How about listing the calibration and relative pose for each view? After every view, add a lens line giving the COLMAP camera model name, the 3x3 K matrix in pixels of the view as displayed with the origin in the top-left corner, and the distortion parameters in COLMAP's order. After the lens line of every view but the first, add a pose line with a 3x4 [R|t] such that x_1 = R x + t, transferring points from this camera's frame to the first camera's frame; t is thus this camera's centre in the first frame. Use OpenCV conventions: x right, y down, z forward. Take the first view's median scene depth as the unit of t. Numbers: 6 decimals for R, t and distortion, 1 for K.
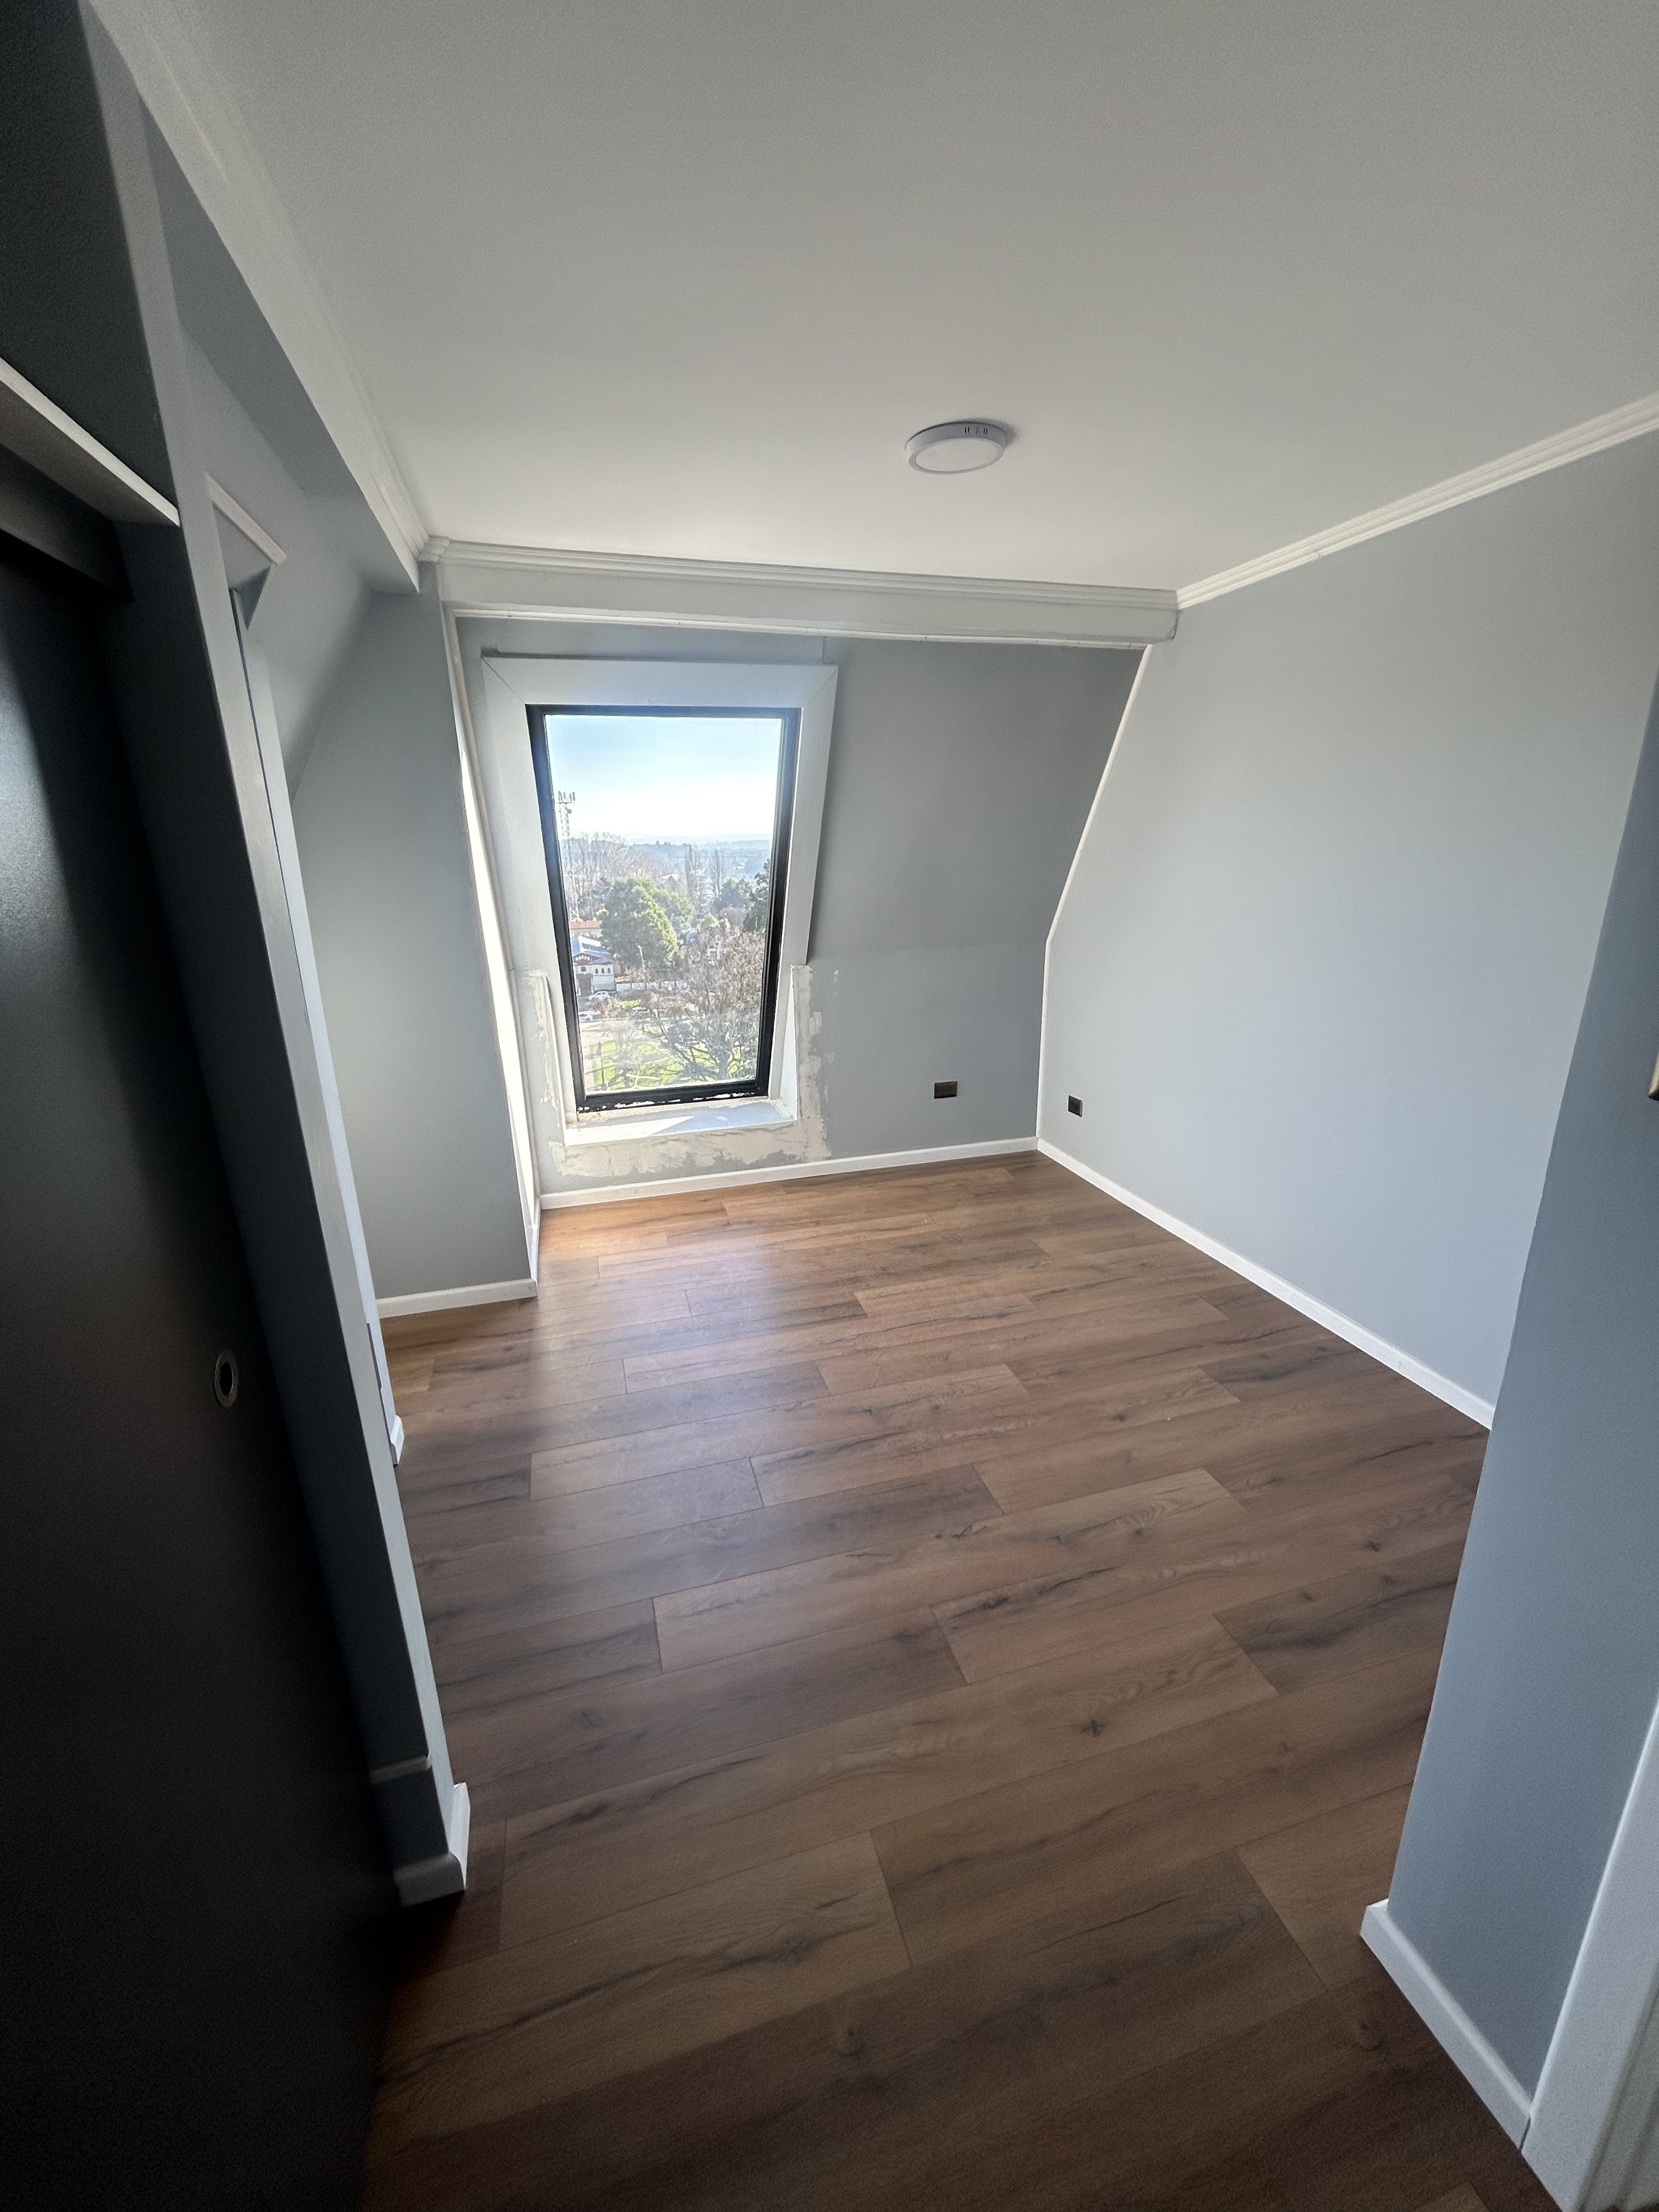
lens RADIAL K [[893.6, 0, 835.9], [0, 893.6, 1103.3], [0, 0, 1]] dist [-0.001250, 0.000408]
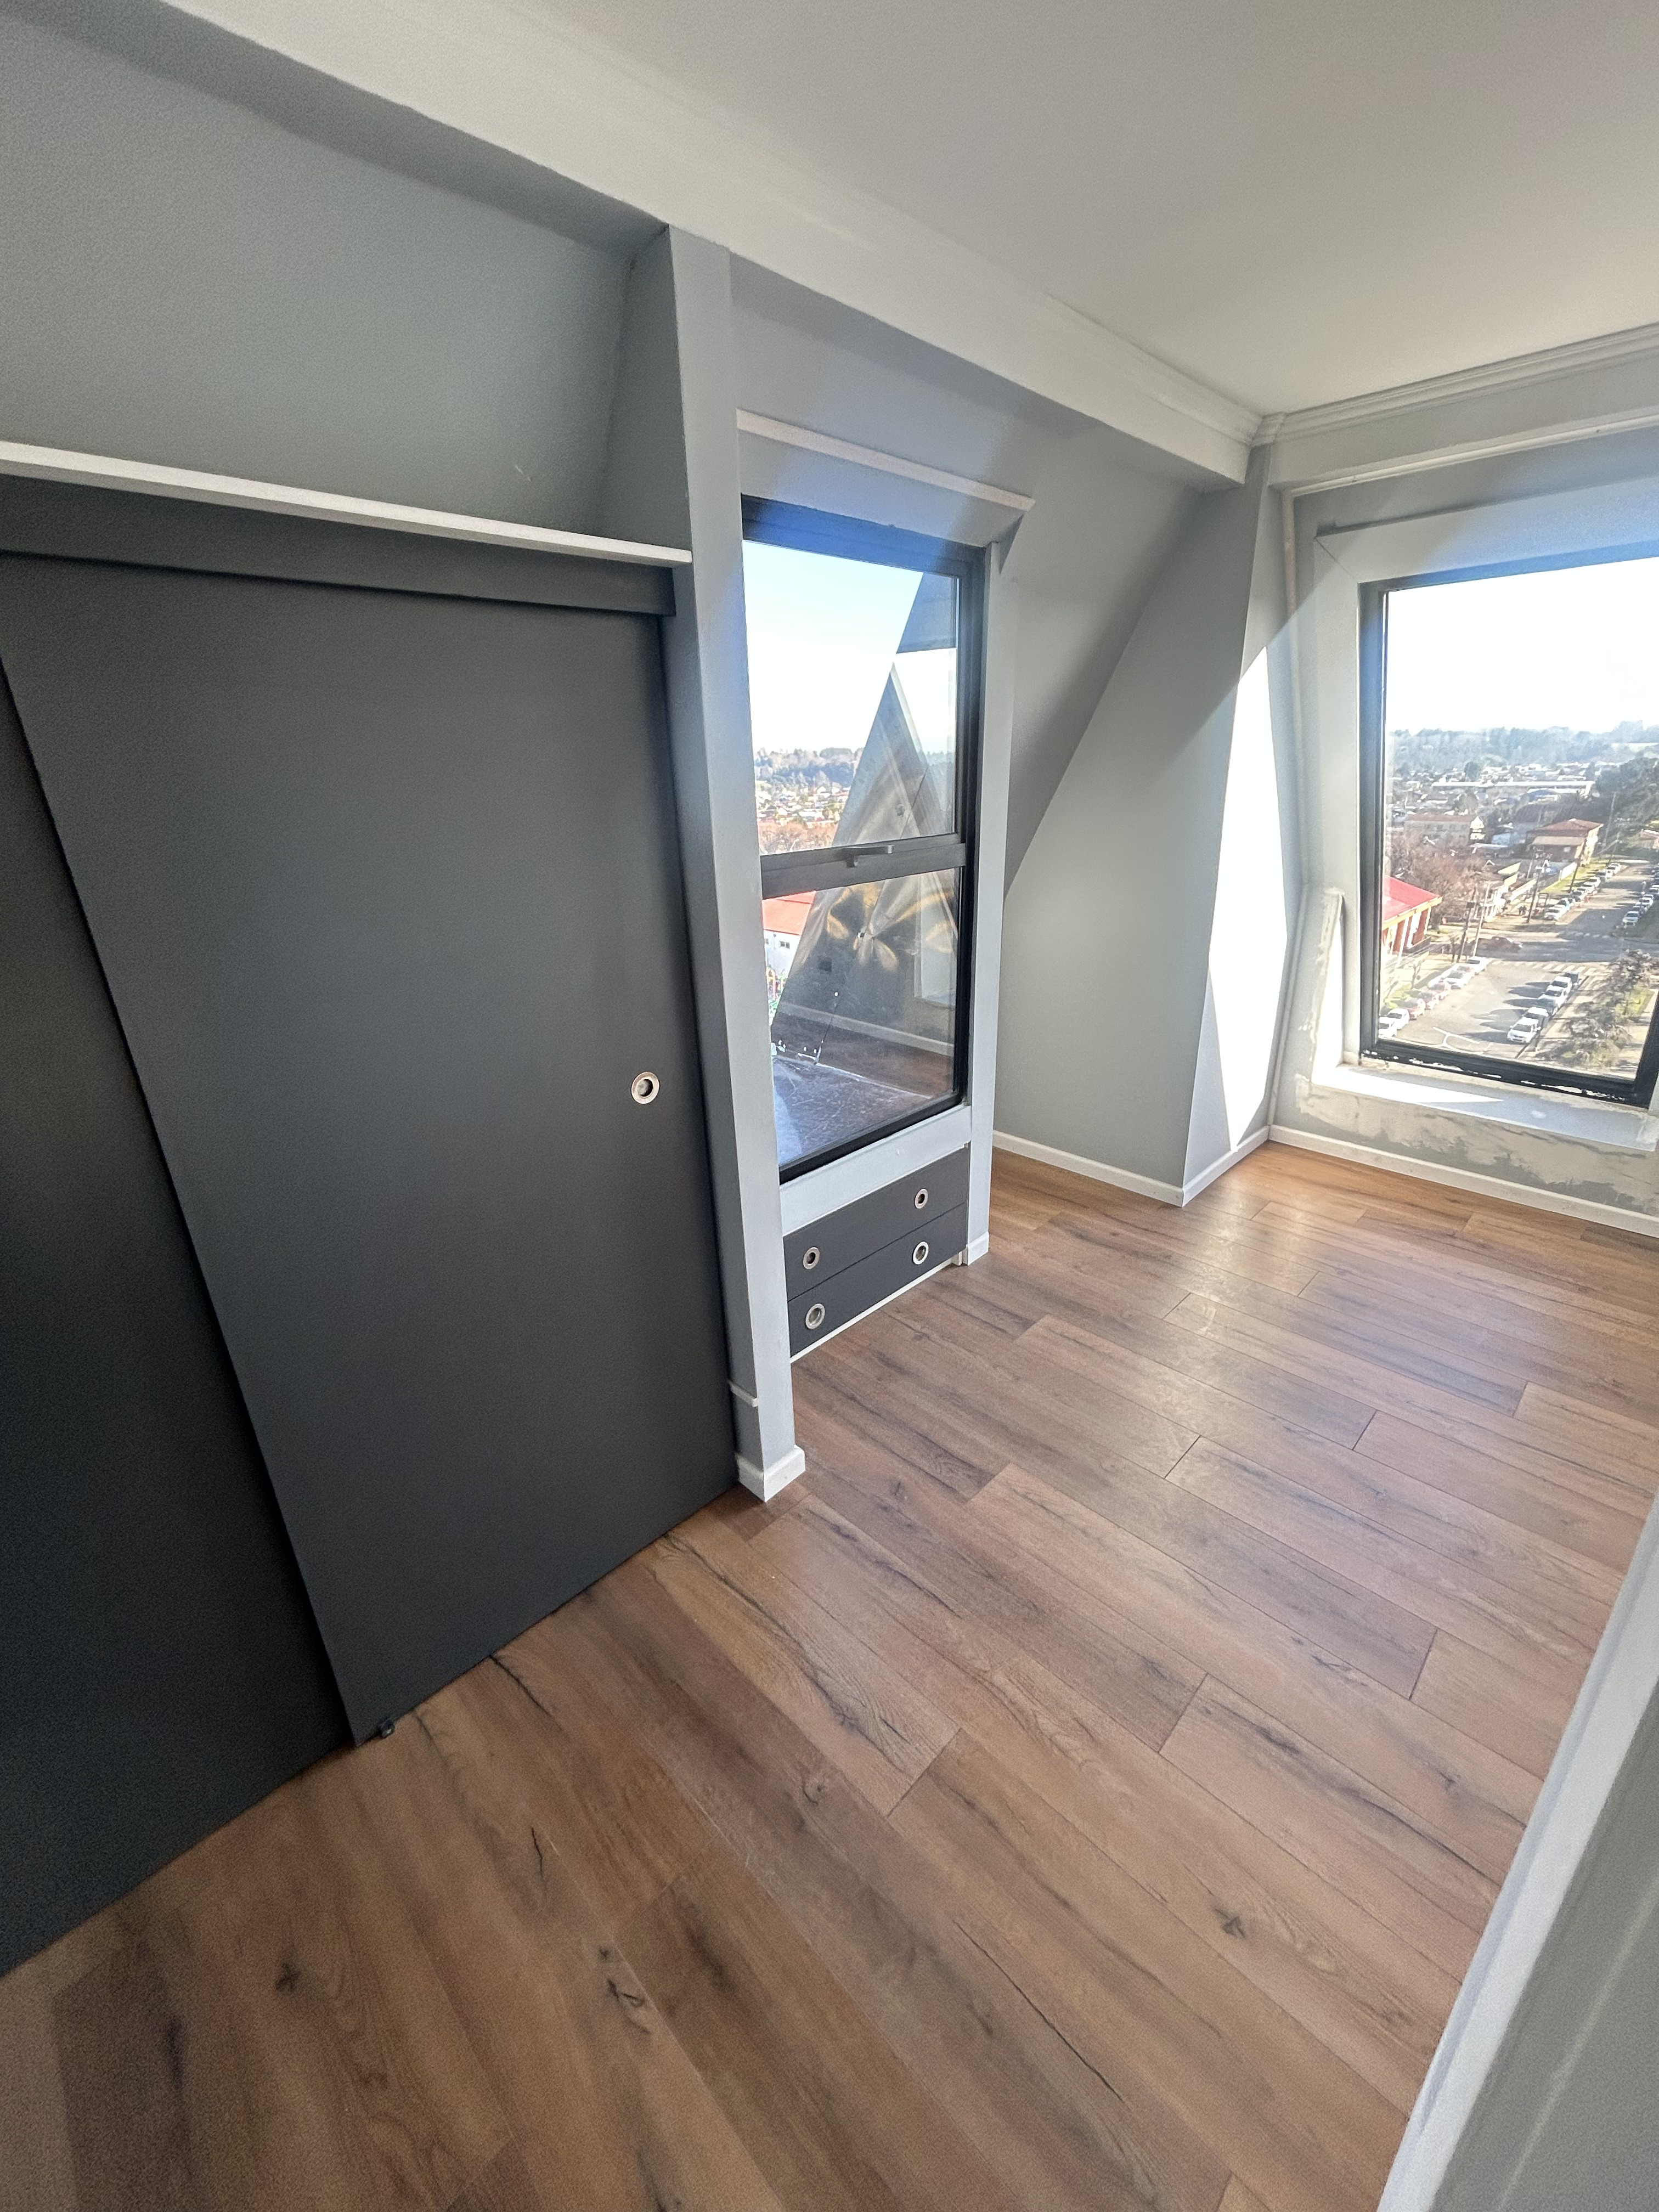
lens RADIAL K [[893.6, 0, 829.5], [0, 893.6, 1105.2], [0, 0, 1]] dist [-0.001250, 0.000408]
pose [[0.482159, 0.322753, -0.814465, 0.303511], [-0.228738, 0.943797, 0.238593, -0.051939], [0.845696, 0.071260, 0.528886, 0.132482]]
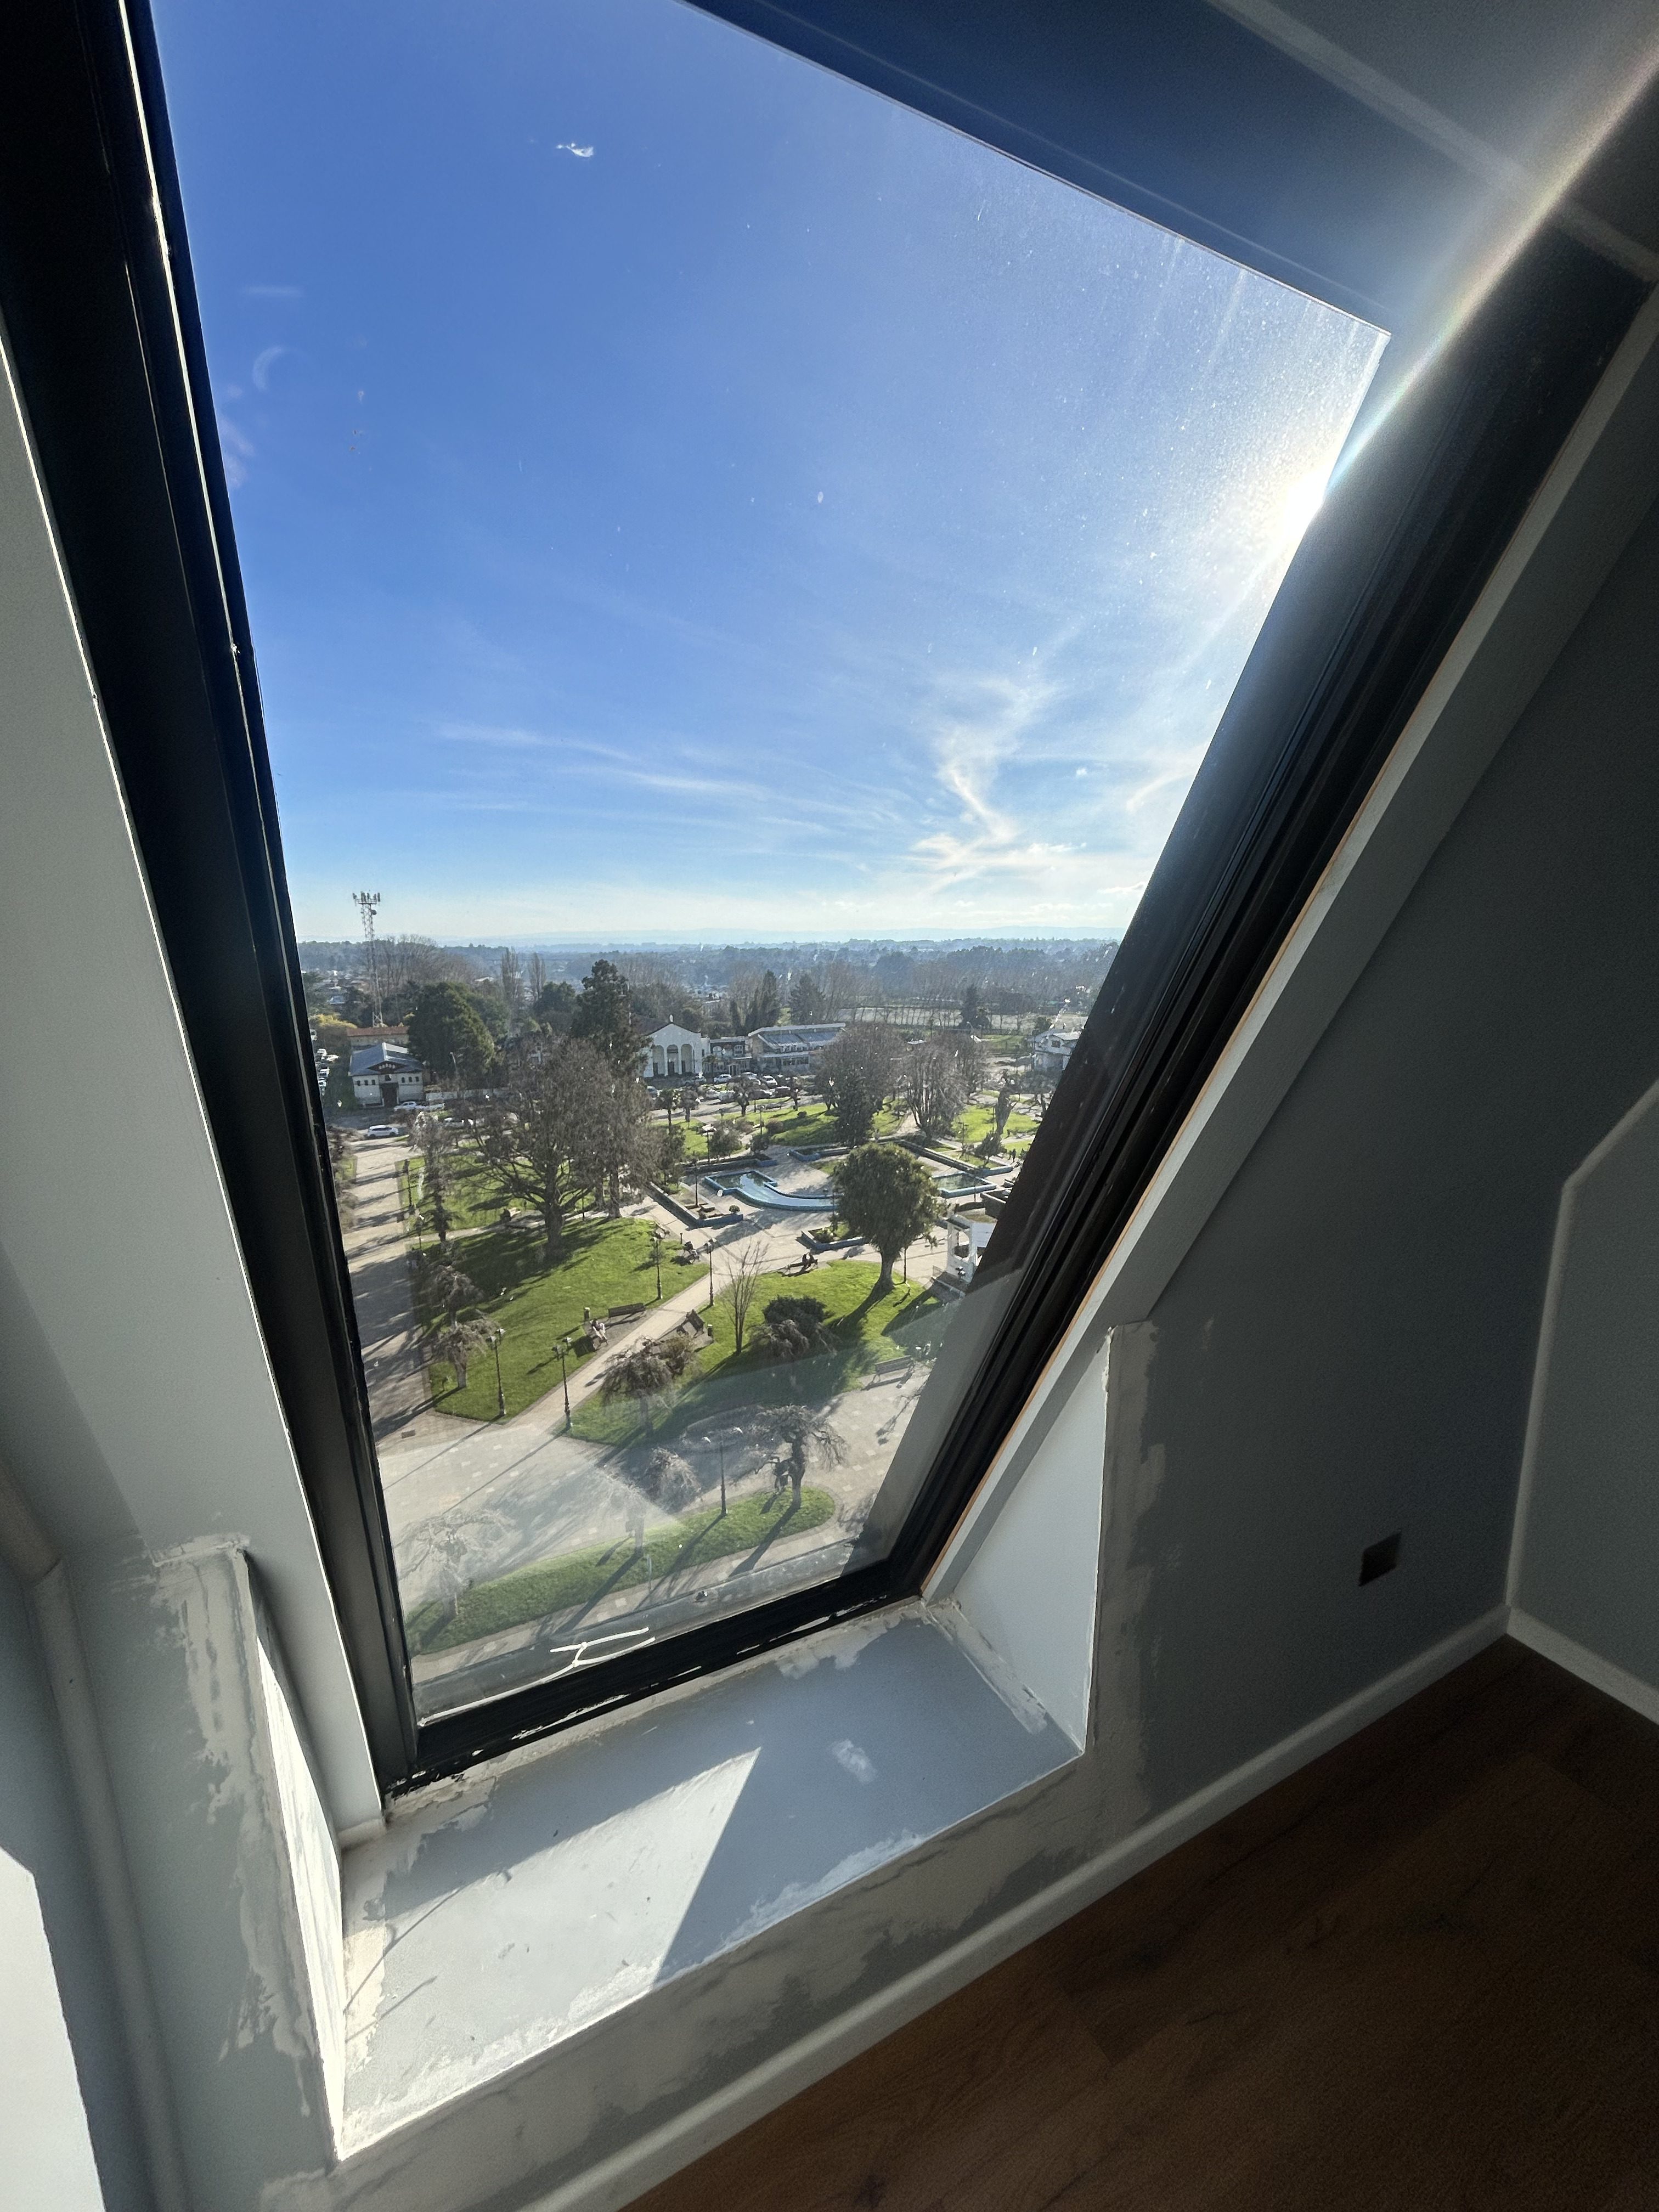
lens RADIAL K [[893.6, 0, 842.2], [0, 893.6, 1101.4], [0, 0, 1]] dist [-0.001250, 0.000408]
pose [[0.980329, -0.020542, 0.196300, -0.294776], [0.042841, 0.993004, -0.110037, -0.292011], [-0.192667, 0.116282, 0.974350, 0.992611]]
